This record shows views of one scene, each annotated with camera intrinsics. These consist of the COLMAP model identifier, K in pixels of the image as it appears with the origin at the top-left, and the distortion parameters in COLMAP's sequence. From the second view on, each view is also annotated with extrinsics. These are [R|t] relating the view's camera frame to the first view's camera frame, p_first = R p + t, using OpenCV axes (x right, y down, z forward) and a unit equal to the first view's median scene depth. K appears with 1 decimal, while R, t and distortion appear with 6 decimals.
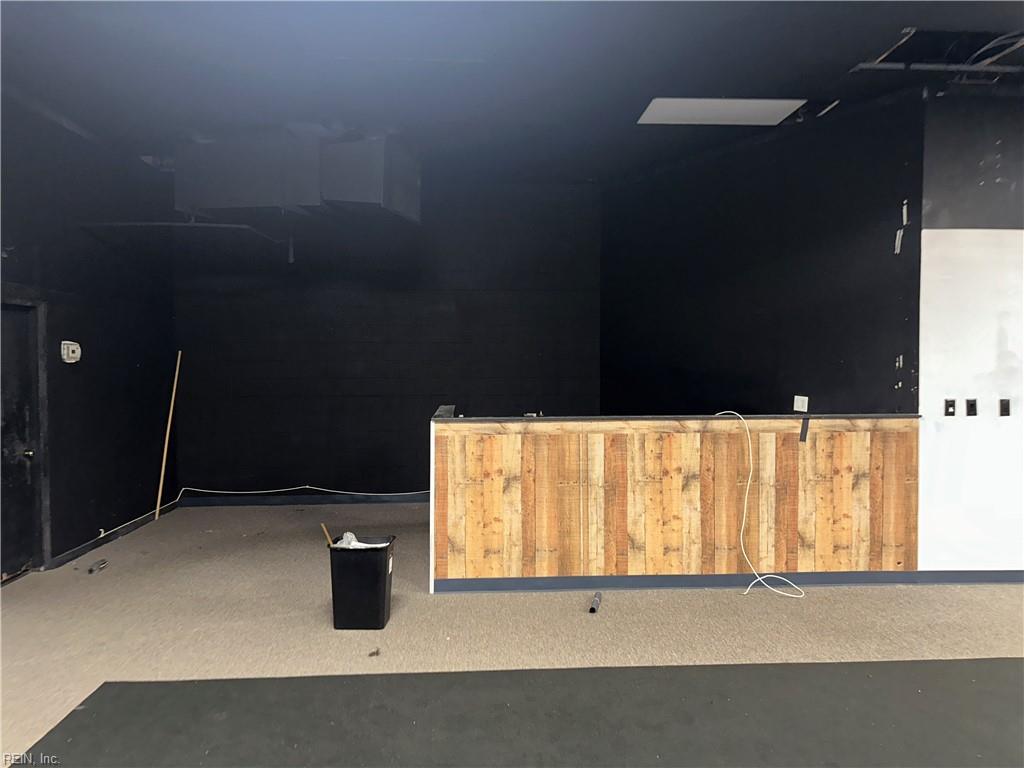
lens RADIAL K [[745.0, 0, 512.0], [0, 745.0, 384.0], [0, 0, 1]] dist [0.101346, -0.144956]
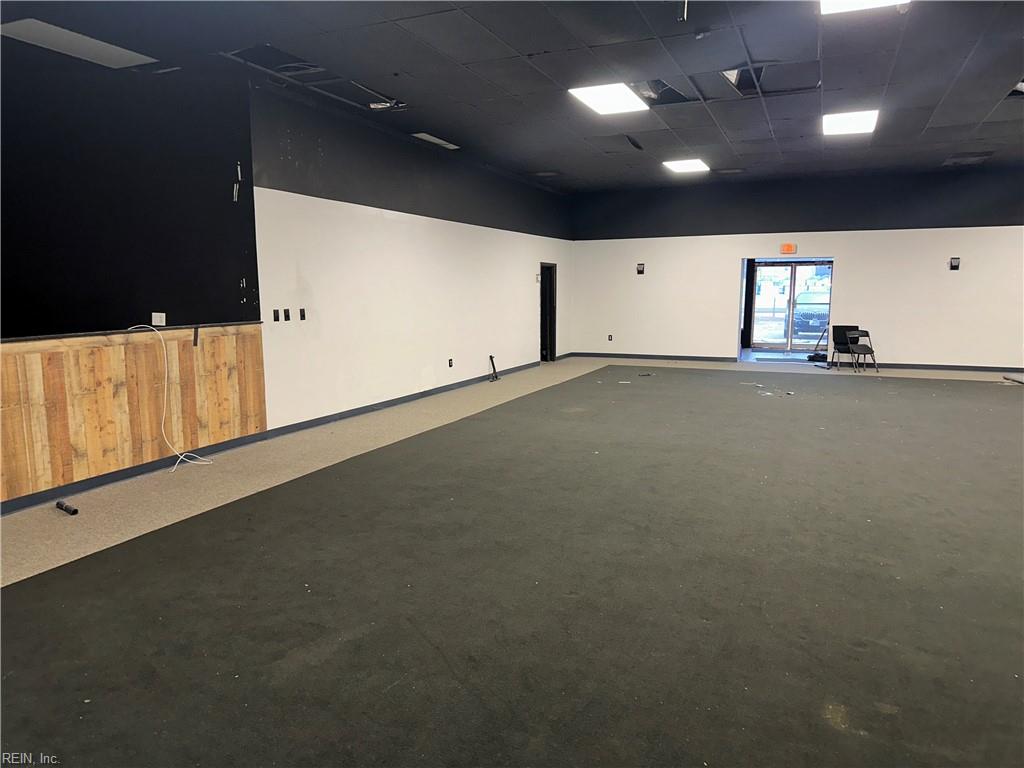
lens RADIAL K [[716.6, 0, 512.0], [0, 716.6, 384.0], [0, 0, 1]] dist [0.100118, -0.120081]
pose [[0.446136, -0.124136, 0.886314, -0.476237], [0.029075, 0.991821, 0.124278, 0.002736], [-0.894493, -0.029675, 0.446096, -0.025590]]
